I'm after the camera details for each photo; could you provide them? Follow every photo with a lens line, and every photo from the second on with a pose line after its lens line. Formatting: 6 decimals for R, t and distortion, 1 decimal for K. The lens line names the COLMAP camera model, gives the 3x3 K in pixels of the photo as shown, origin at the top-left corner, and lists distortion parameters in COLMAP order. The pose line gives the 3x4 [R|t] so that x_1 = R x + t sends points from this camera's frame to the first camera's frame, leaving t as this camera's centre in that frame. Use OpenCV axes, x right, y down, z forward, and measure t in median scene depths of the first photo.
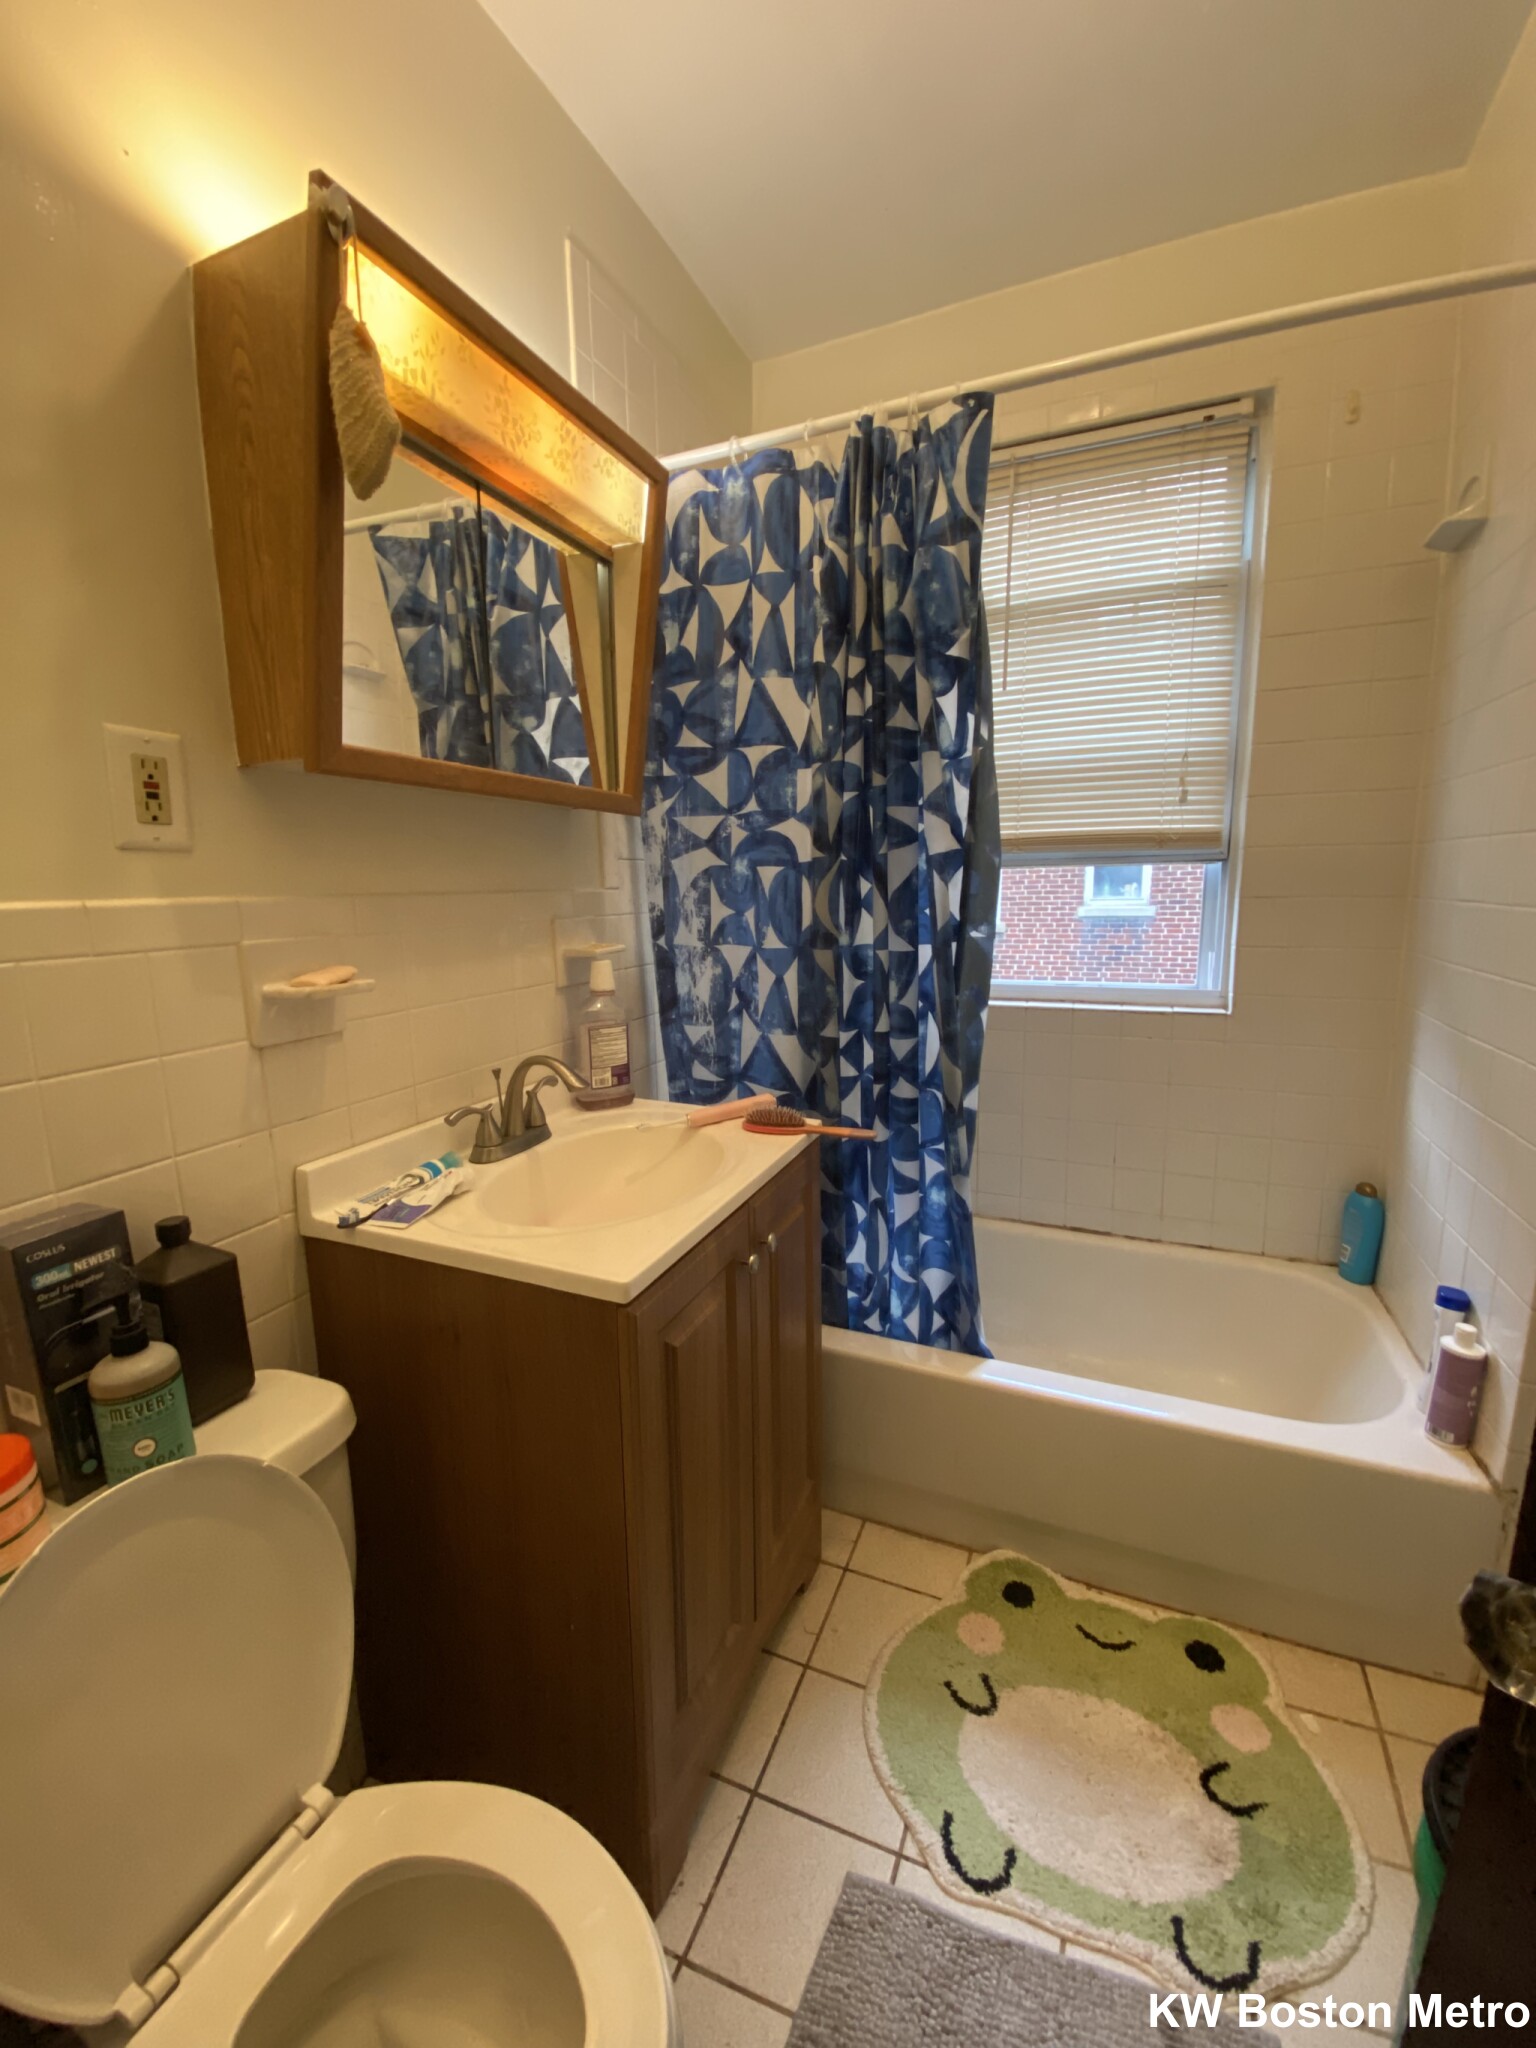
lens RADIAL K [[830.7, 0, 756.7], [0, 830.7, 1015.4], [0, 0, 1]] dist [0.041204, -0.025776]
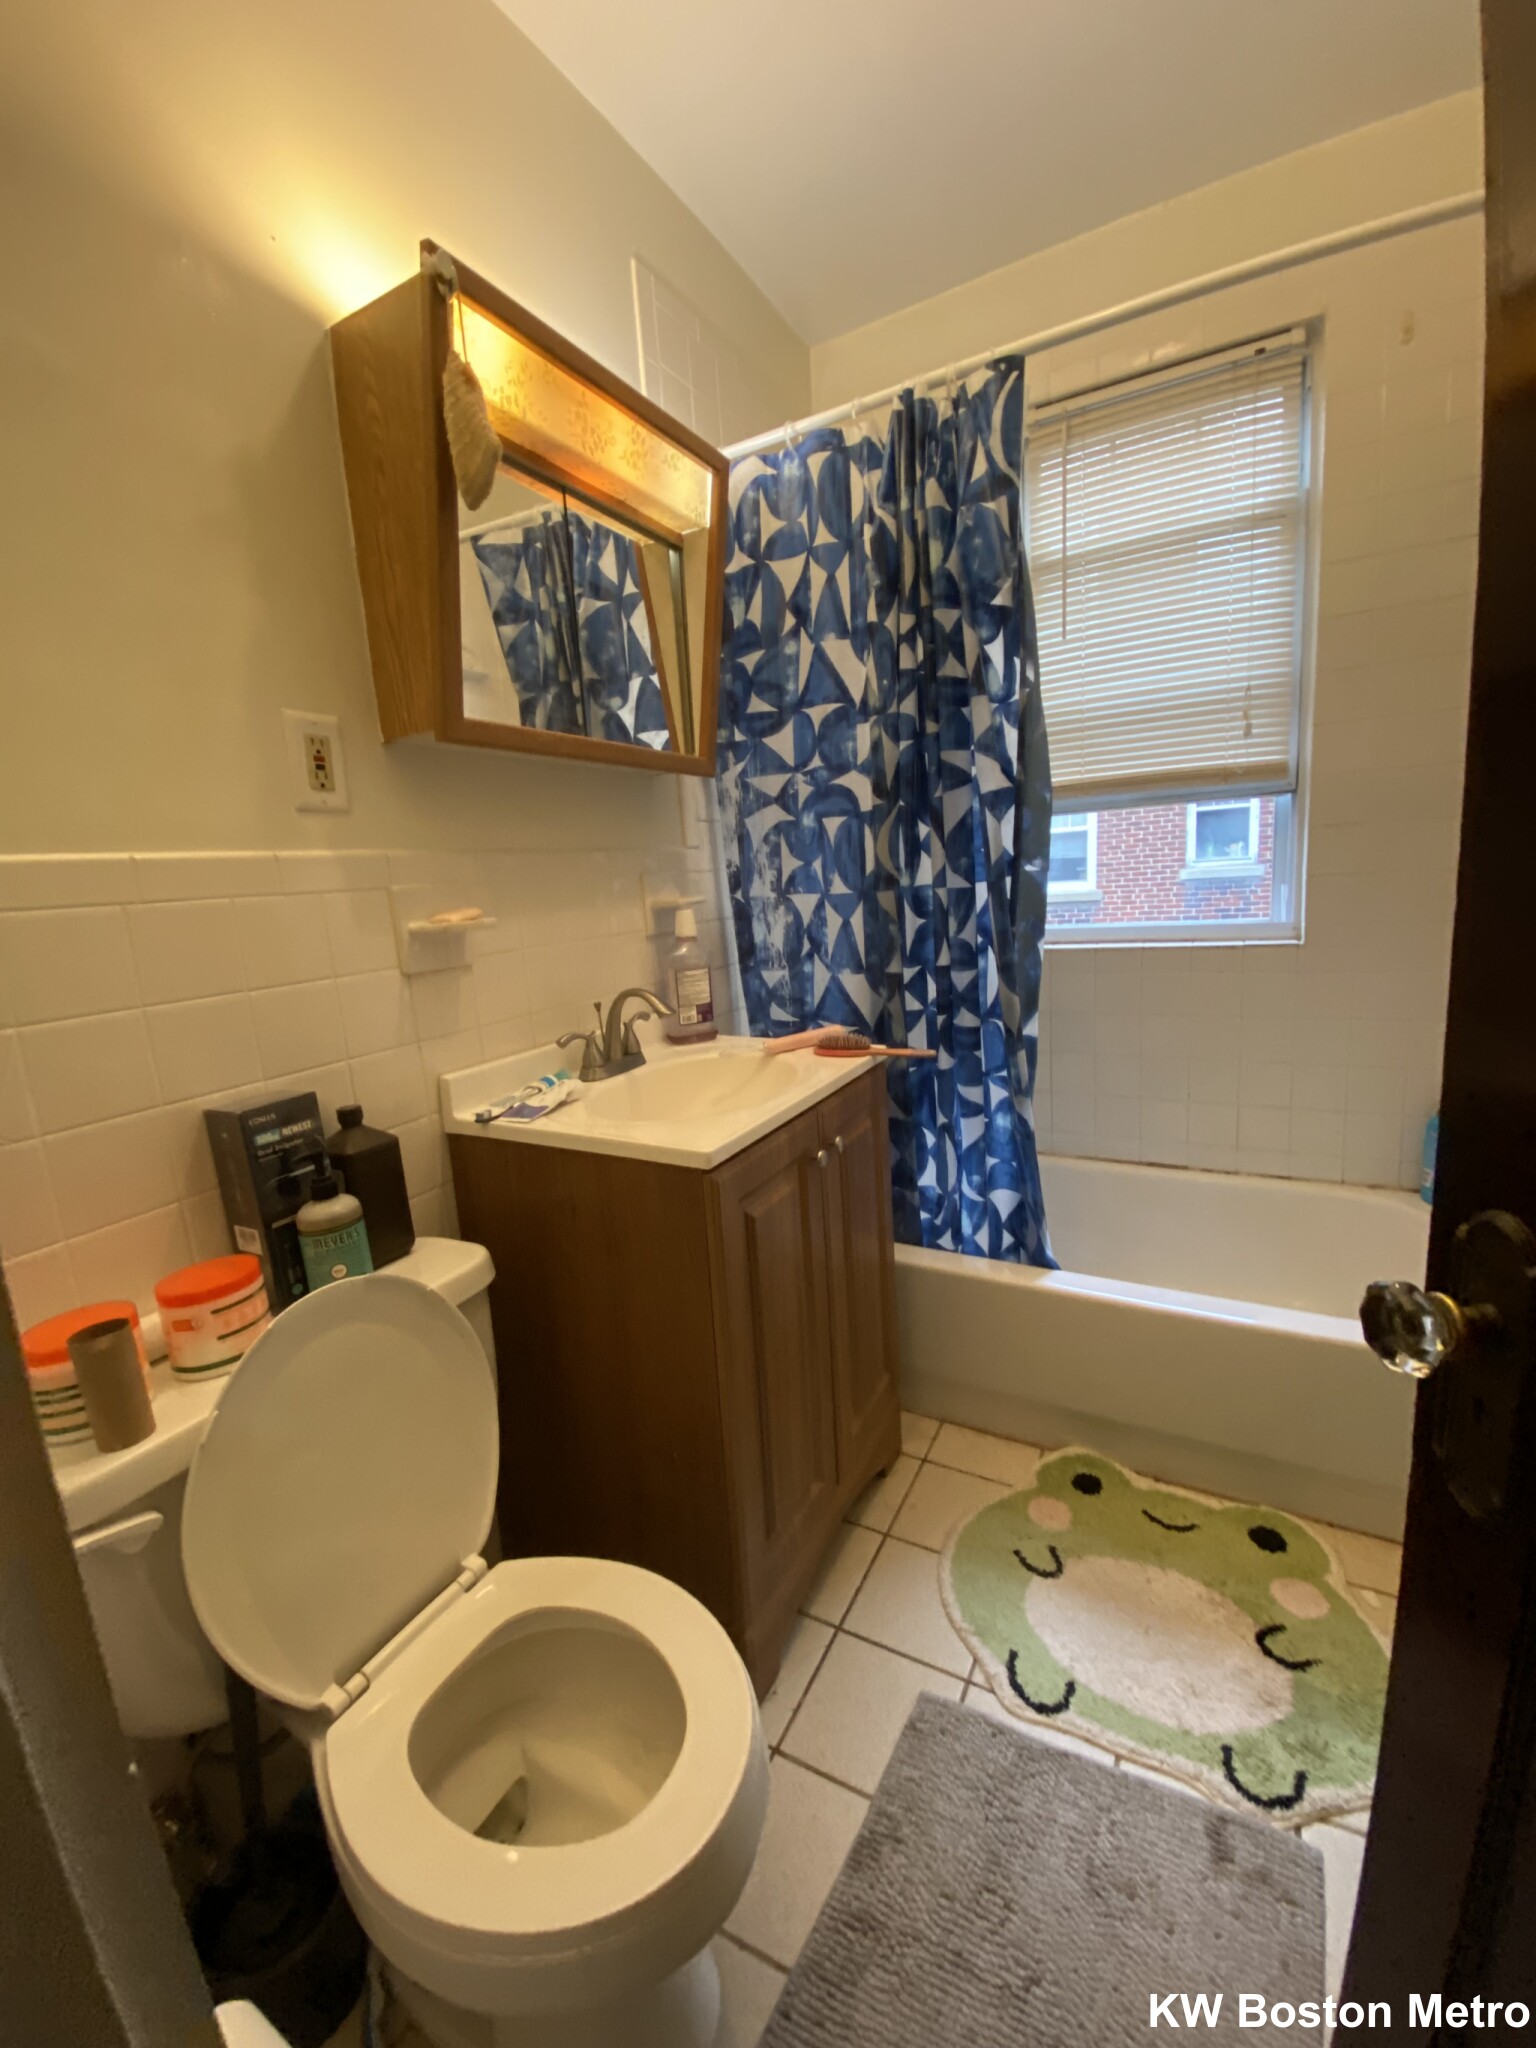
lens RADIAL K [[830.7, 0, 756.7], [0, 830.7, 1015.4], [0, 0, 1]] dist [0.041204, -0.025776]
pose [[0.993200, -0.029446, -0.112638, 0.032586], [0.031031, 0.999442, 0.012343, 0.067566], [0.112212, -0.015754, 0.993559, -0.102080]]
